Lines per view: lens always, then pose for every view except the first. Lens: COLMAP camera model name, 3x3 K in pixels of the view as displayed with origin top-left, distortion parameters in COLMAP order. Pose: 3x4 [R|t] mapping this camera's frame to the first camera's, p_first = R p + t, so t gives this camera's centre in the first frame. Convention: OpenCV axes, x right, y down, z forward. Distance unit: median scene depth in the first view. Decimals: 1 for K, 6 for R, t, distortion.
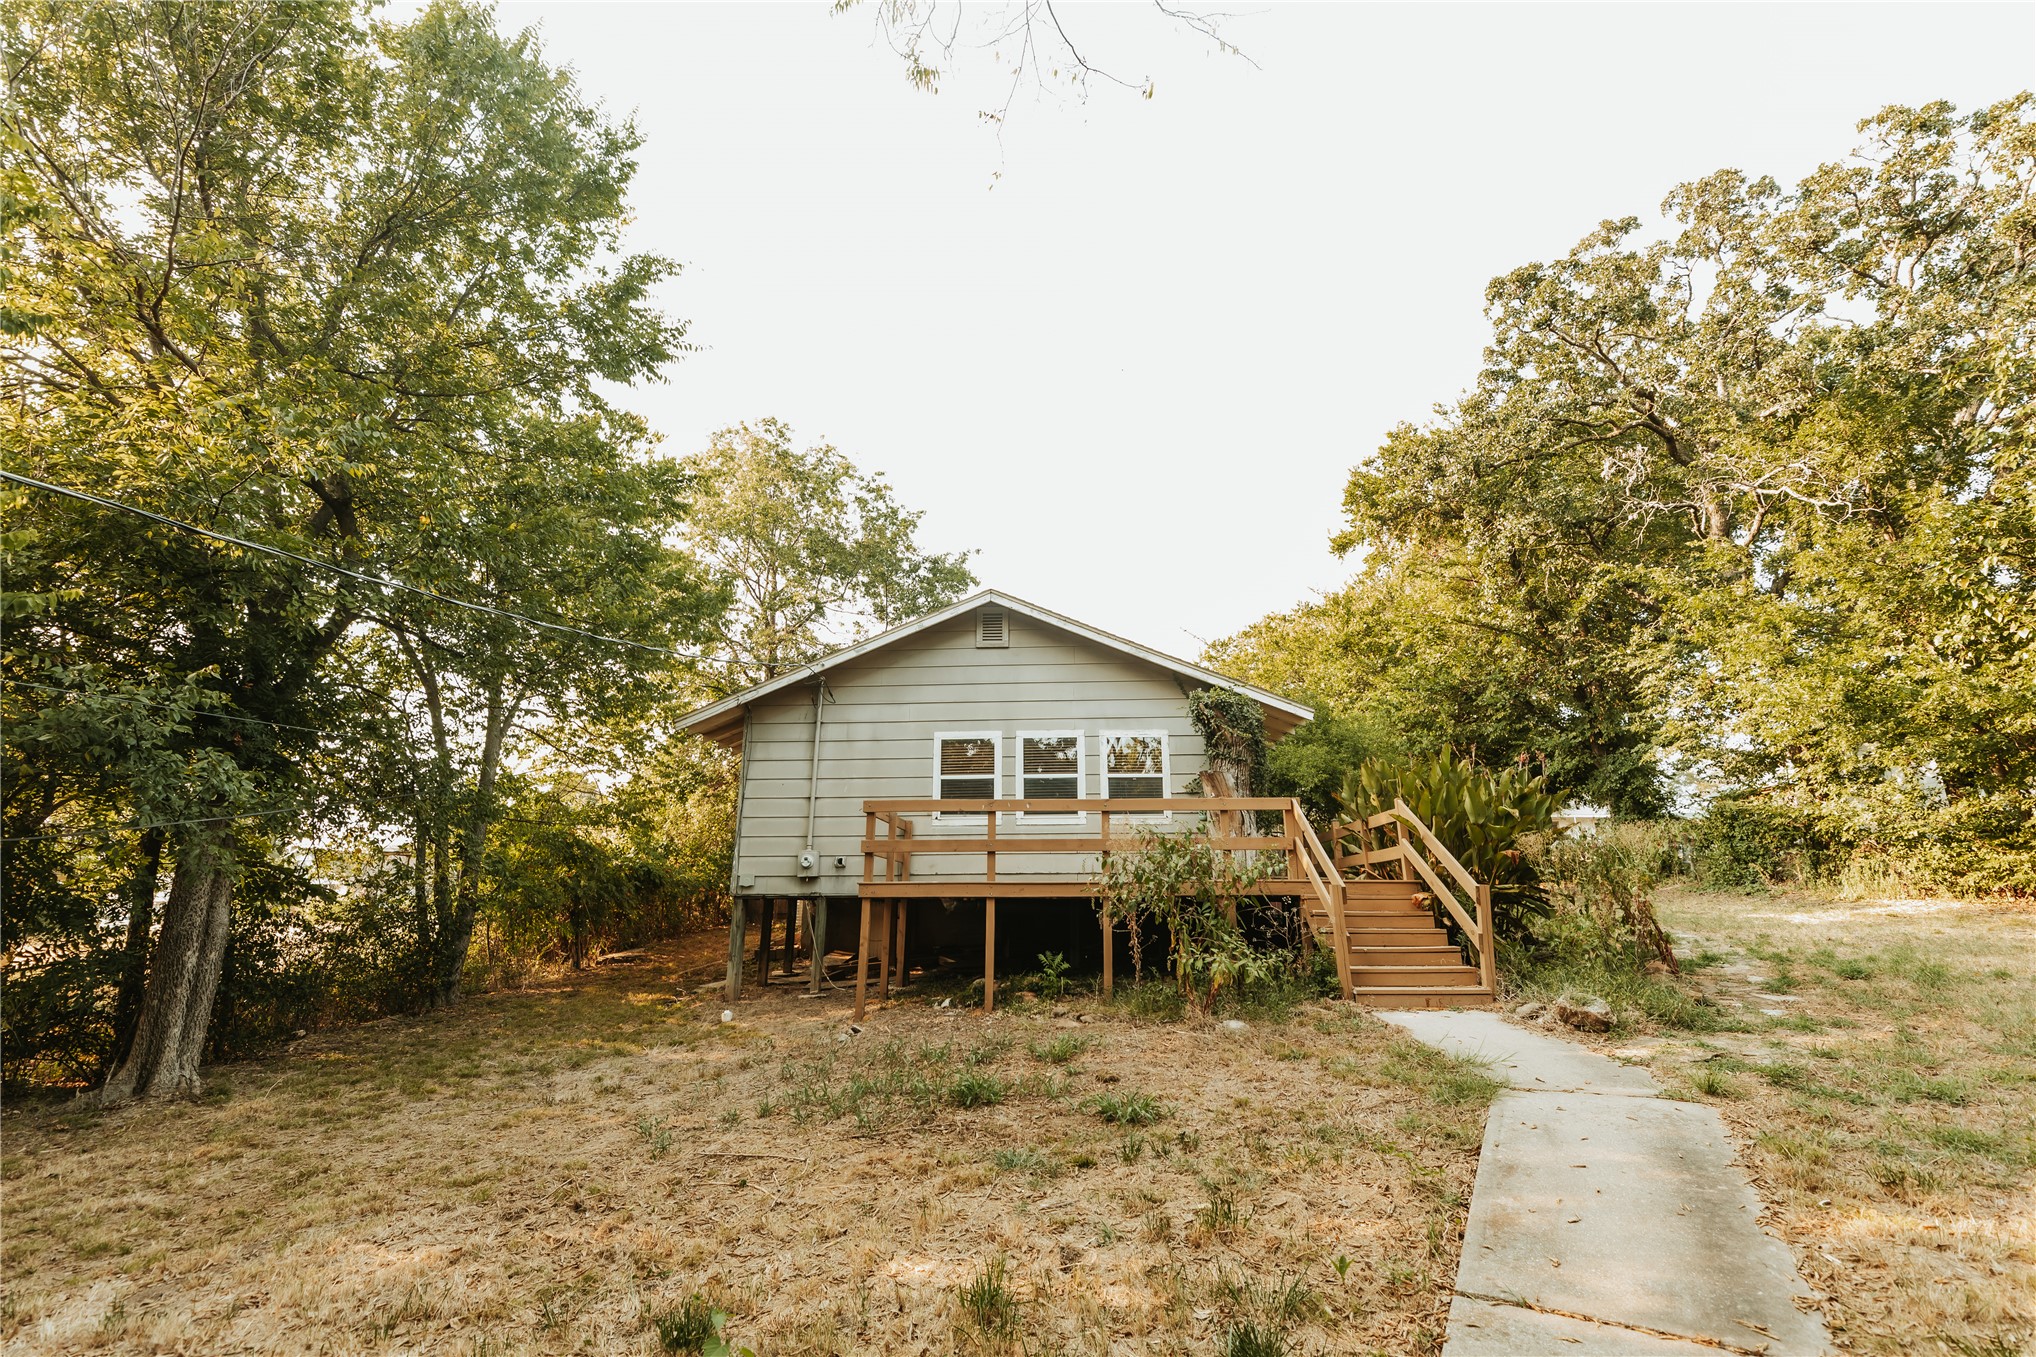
lens RADIAL K [[810.9, 0, 1009.9], [0, 810.9, 681.6], [0, 0, 1]] dist [-0.001170, -0.000051]
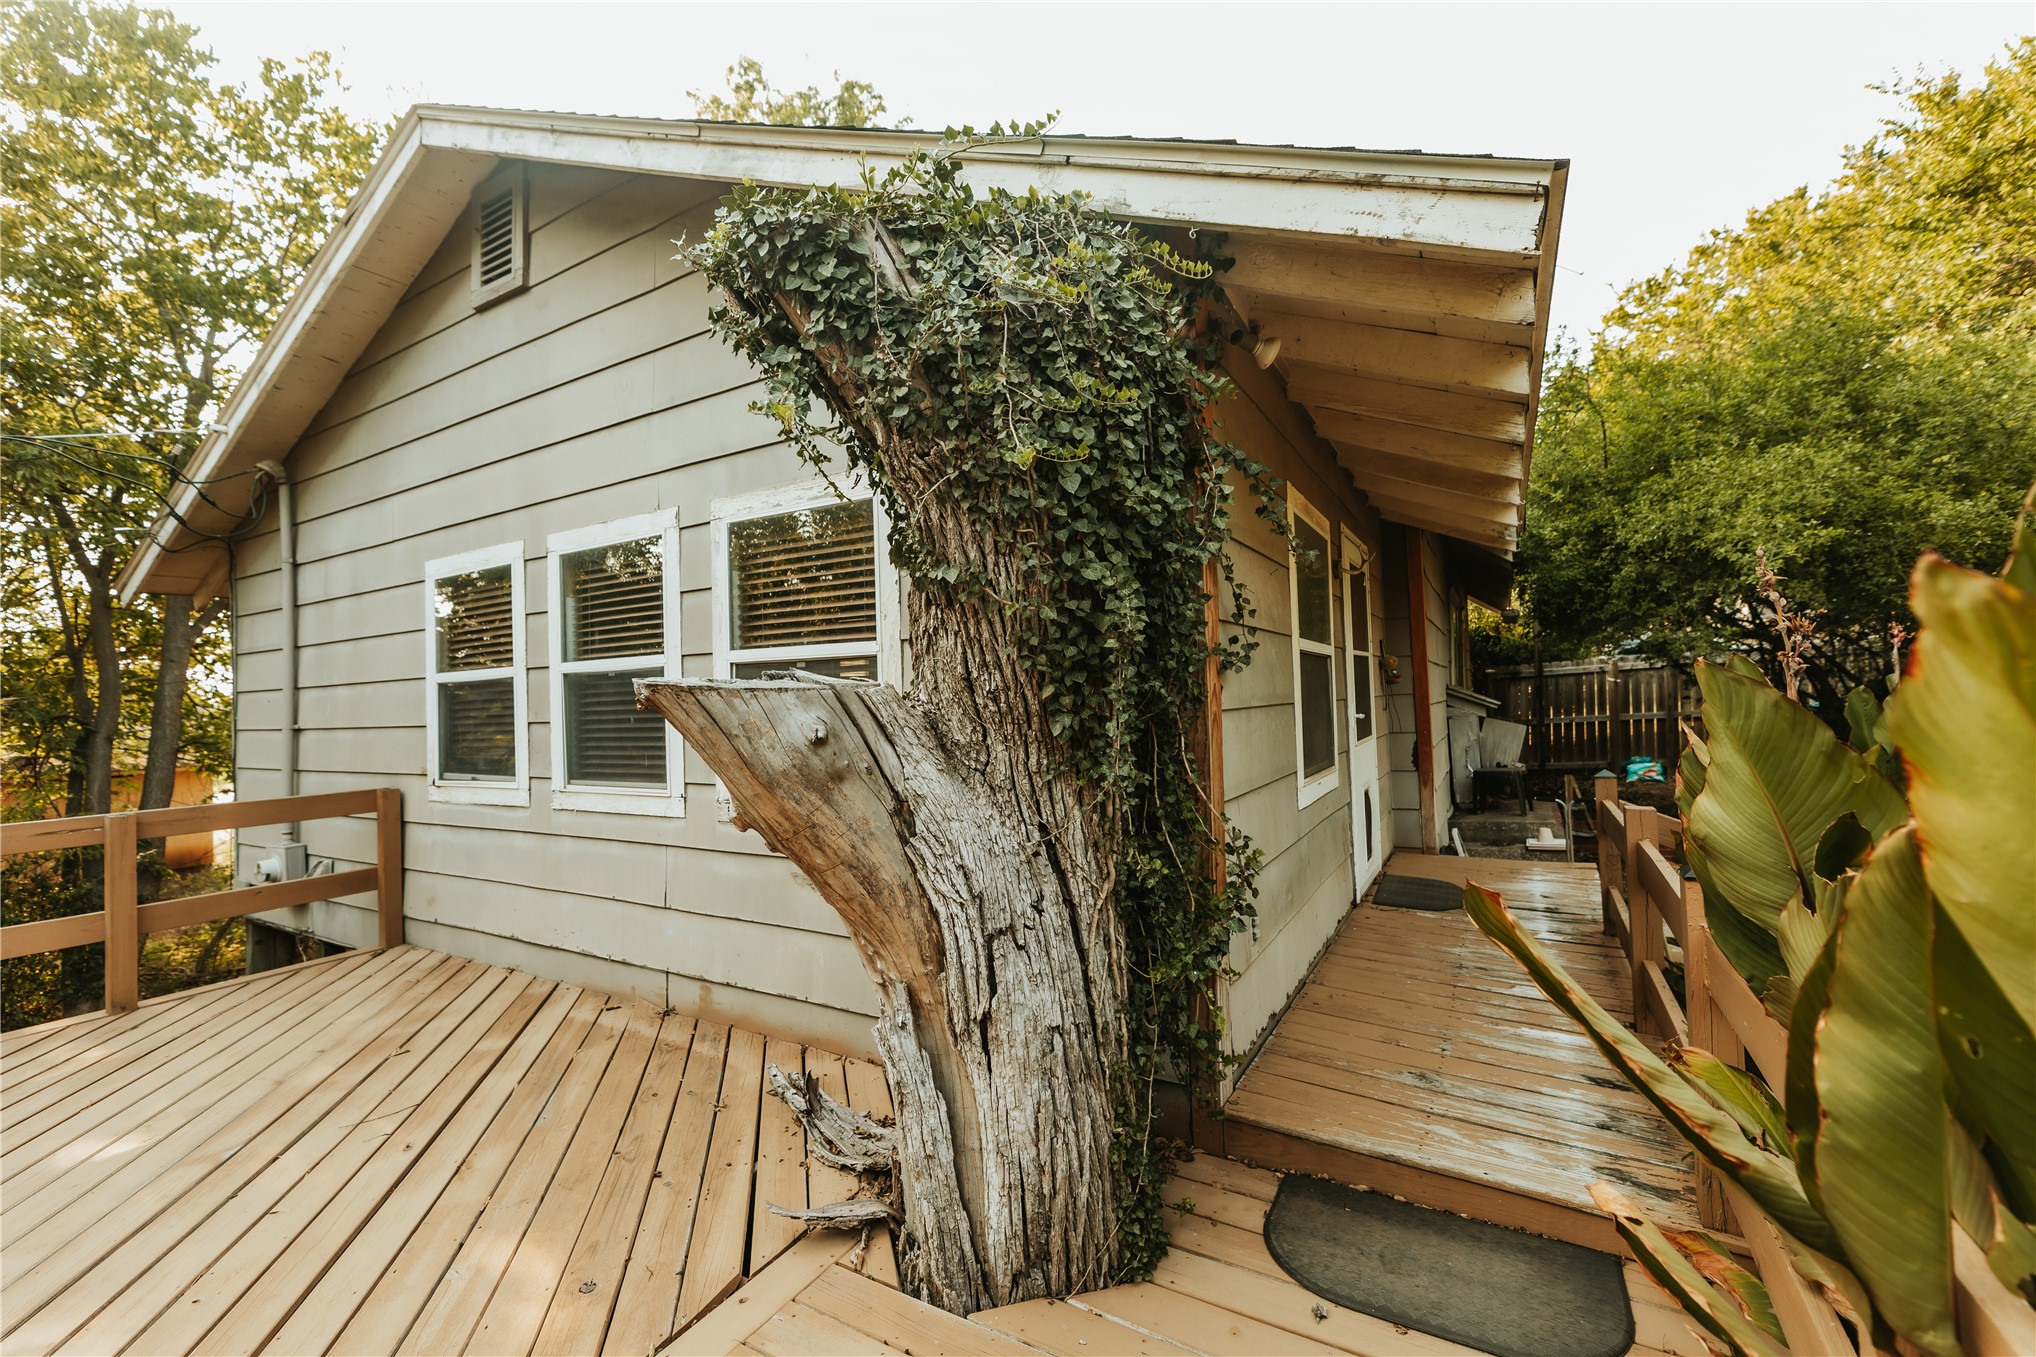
lens RADIAL K [[810.9, 0, 1009.9], [0, 810.9, 681.6], [0, 0, 1]] dist [-0.001170, -0.000051]
pose [[0.891483, -0.028652, -0.452148, 0.310695], [0.145585, 0.963185, 0.226008, 0.066724], [0.429027, -0.267308, 0.862834, 0.725049]]
